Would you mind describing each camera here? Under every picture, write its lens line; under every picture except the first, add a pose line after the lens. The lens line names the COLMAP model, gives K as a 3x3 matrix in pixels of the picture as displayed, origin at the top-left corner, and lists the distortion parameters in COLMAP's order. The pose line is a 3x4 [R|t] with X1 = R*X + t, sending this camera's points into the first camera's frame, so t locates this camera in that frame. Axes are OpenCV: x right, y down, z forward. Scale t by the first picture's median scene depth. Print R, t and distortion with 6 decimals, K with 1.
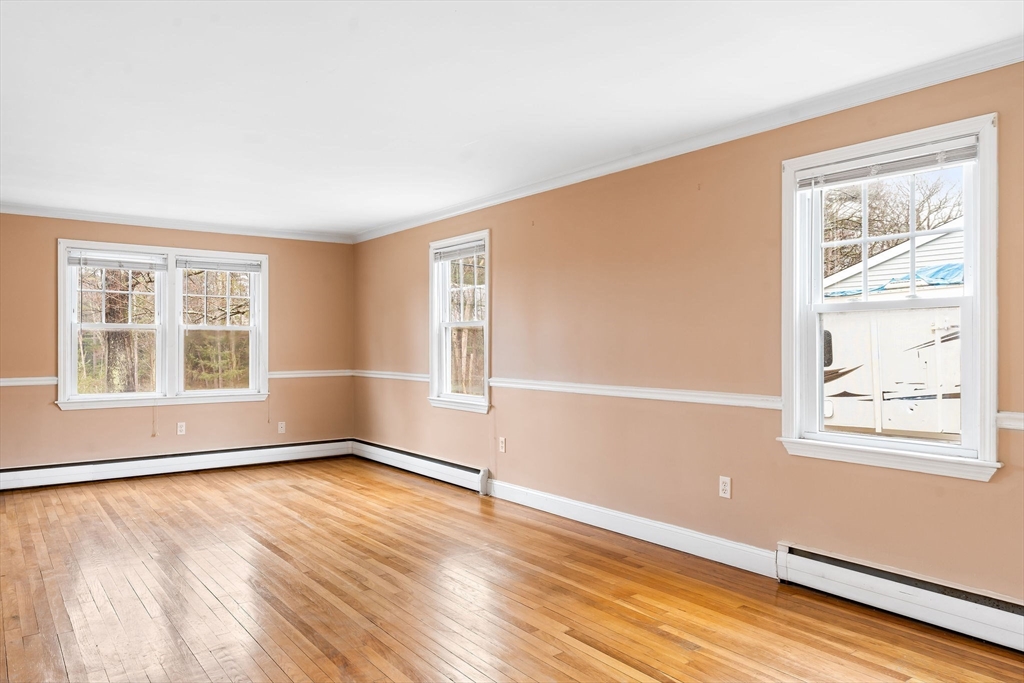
lens RADIAL K [[700.8, 0, 512.0], [0, 700.8, 341.5], [0, 0, 1]] dist [-0.008448, -0.003693]
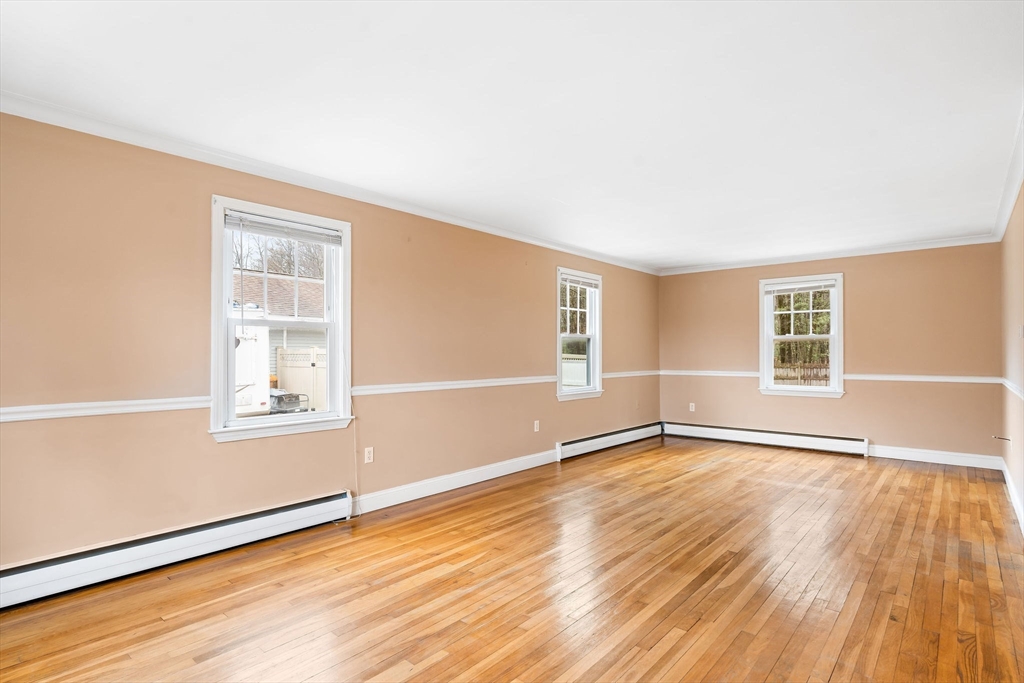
lens RADIAL K [[526.4, 0, 512.0], [0, 526.4, 341.5], [0, 0, 1]] dist [0.001062, 0.000334]
pose [[-0.212333, 0.018954, 0.977013, -0.753342], [-0.005599, 0.999772, -0.020612, 0.005823], [-0.977181, -0.009847, -0.212179, 0.951093]]
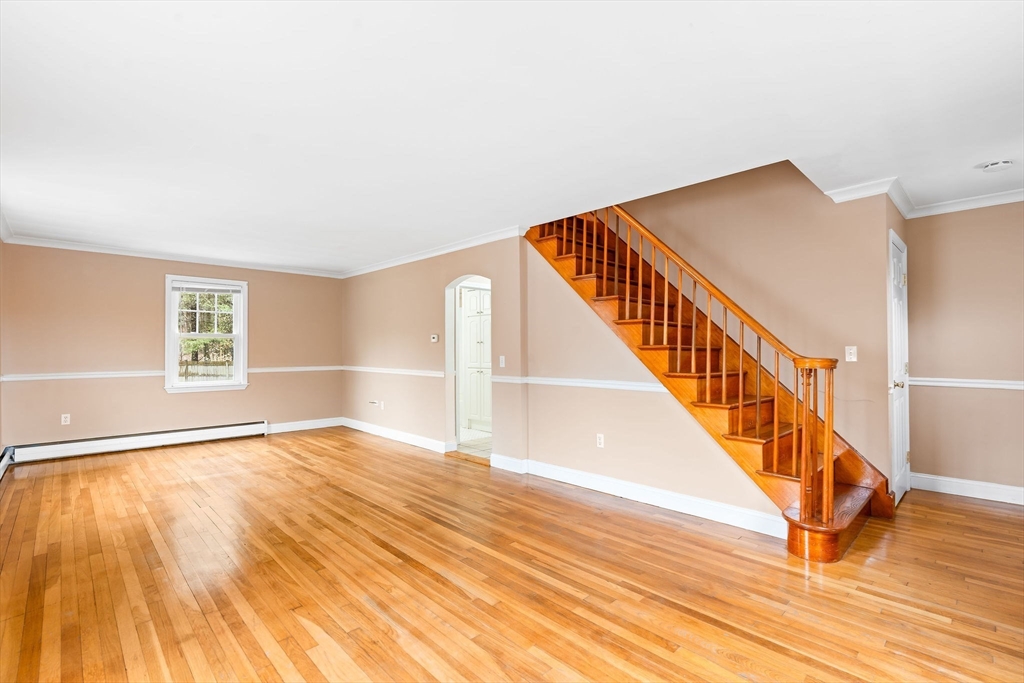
lens RADIAL K [[465.7, 0, 512.0], [0, 465.7, 341.5], [0, 0, 1]] dist [-0.008440, 0.000883]
pose [[-0.992651, -0.000938, -0.121005, -0.314125], [0.001960, 0.999714, -0.023831, 0.009943], [0.120993, -0.023893, -0.992366, 1.249338]]
